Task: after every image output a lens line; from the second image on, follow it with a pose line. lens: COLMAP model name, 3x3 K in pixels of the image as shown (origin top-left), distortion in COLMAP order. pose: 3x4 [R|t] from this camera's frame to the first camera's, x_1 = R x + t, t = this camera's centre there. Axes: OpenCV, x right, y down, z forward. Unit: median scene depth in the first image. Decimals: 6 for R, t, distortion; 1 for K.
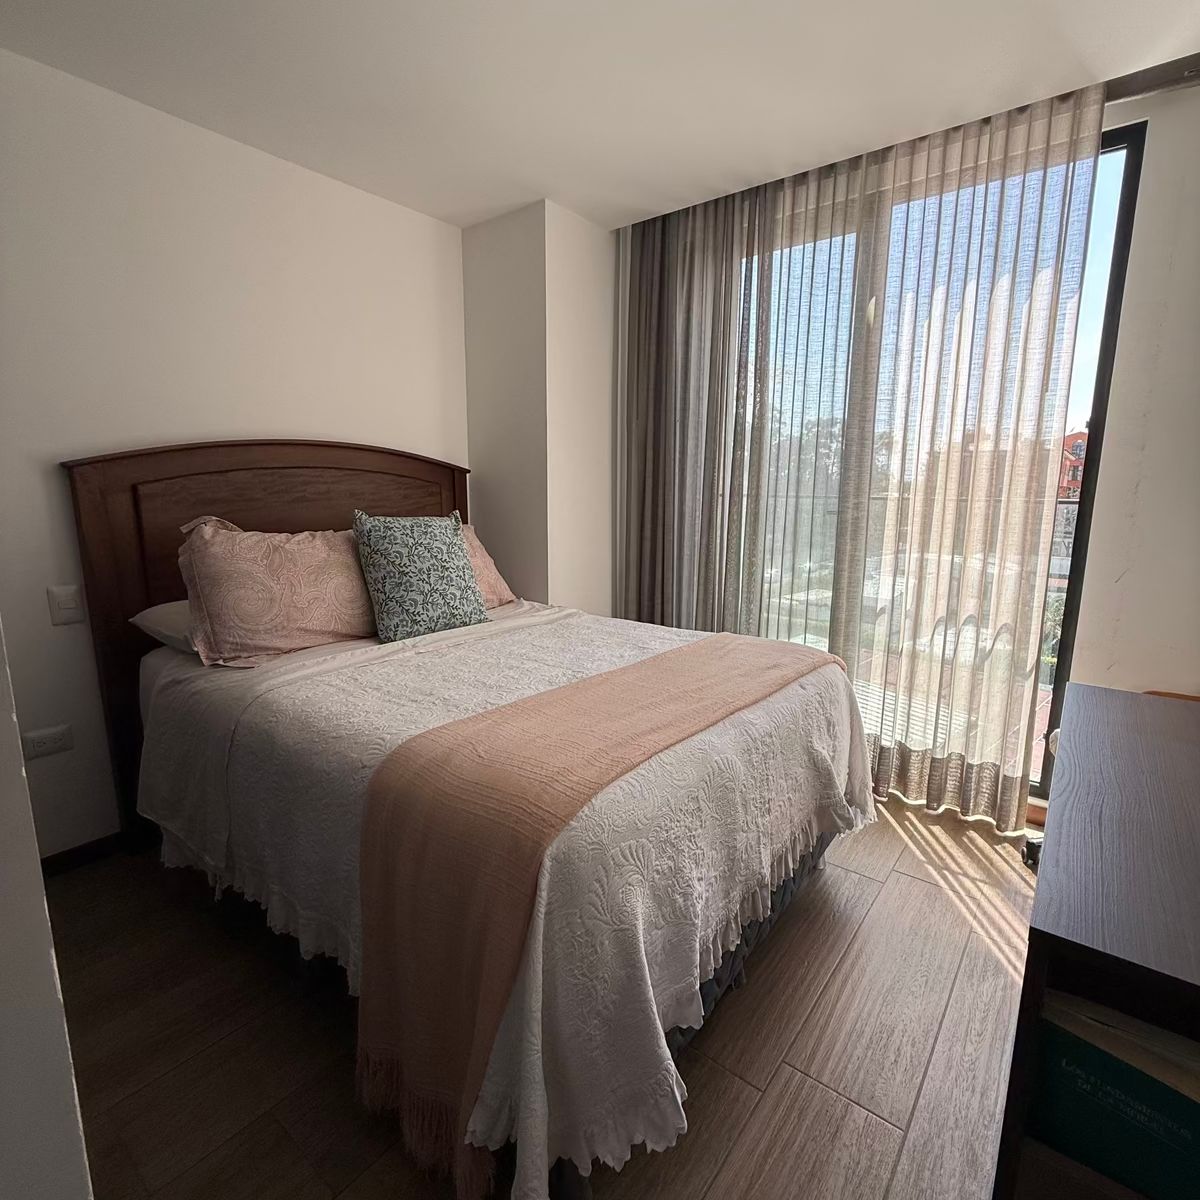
lens RADIAL K [[635.9, 0, 600.0], [0, 635.9, 600.0], [0, 0, 1]] dist [0.000618, -0.001162]
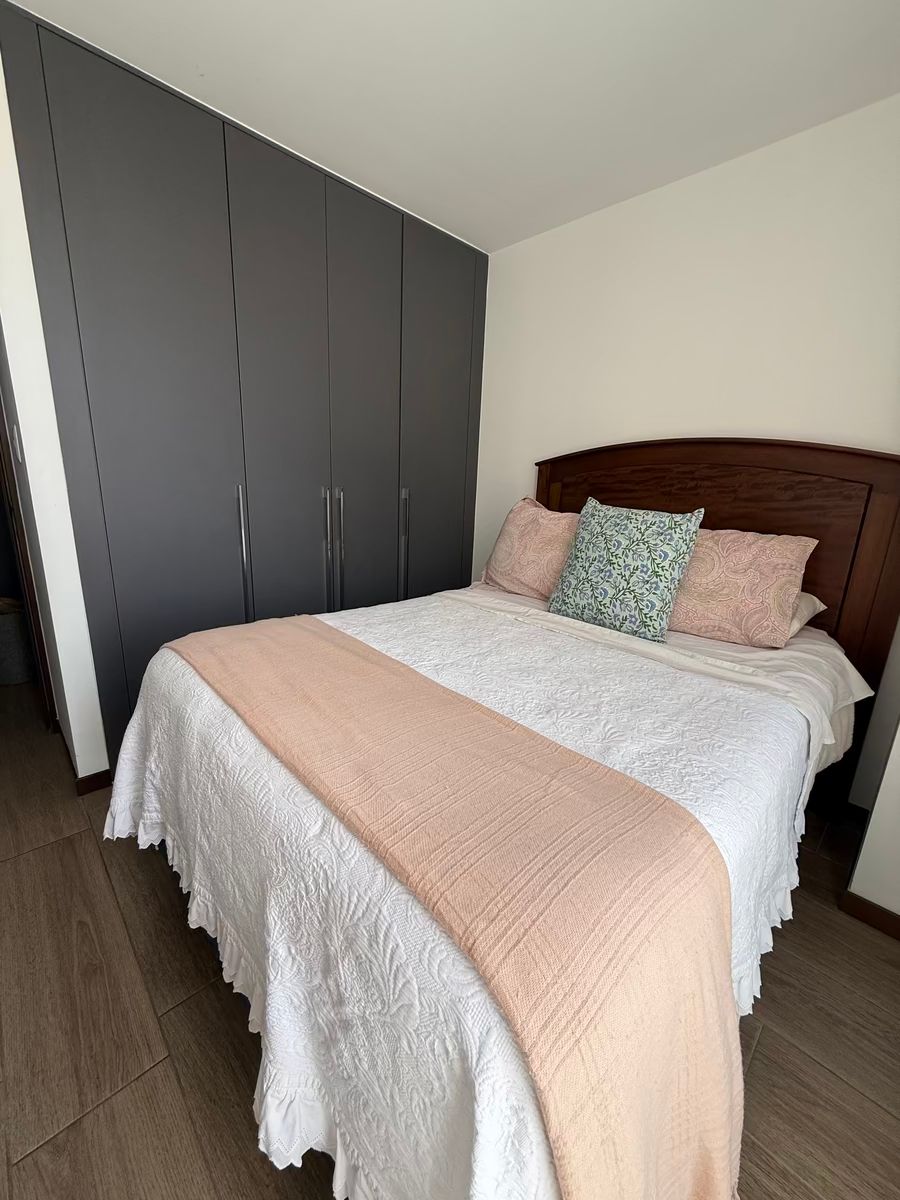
lens RADIAL K [[480.0, 0, 450.0], [0, 480.0, 600.0], [0, 0, 1]] dist [-0.000324, -0.000020]
pose [[-0.128762, 0.229878, -0.964664, 0.503989], [-0.218923, 0.942172, 0.253740, -0.129470], [0.967209, 0.243859, -0.070991, 0.846141]]
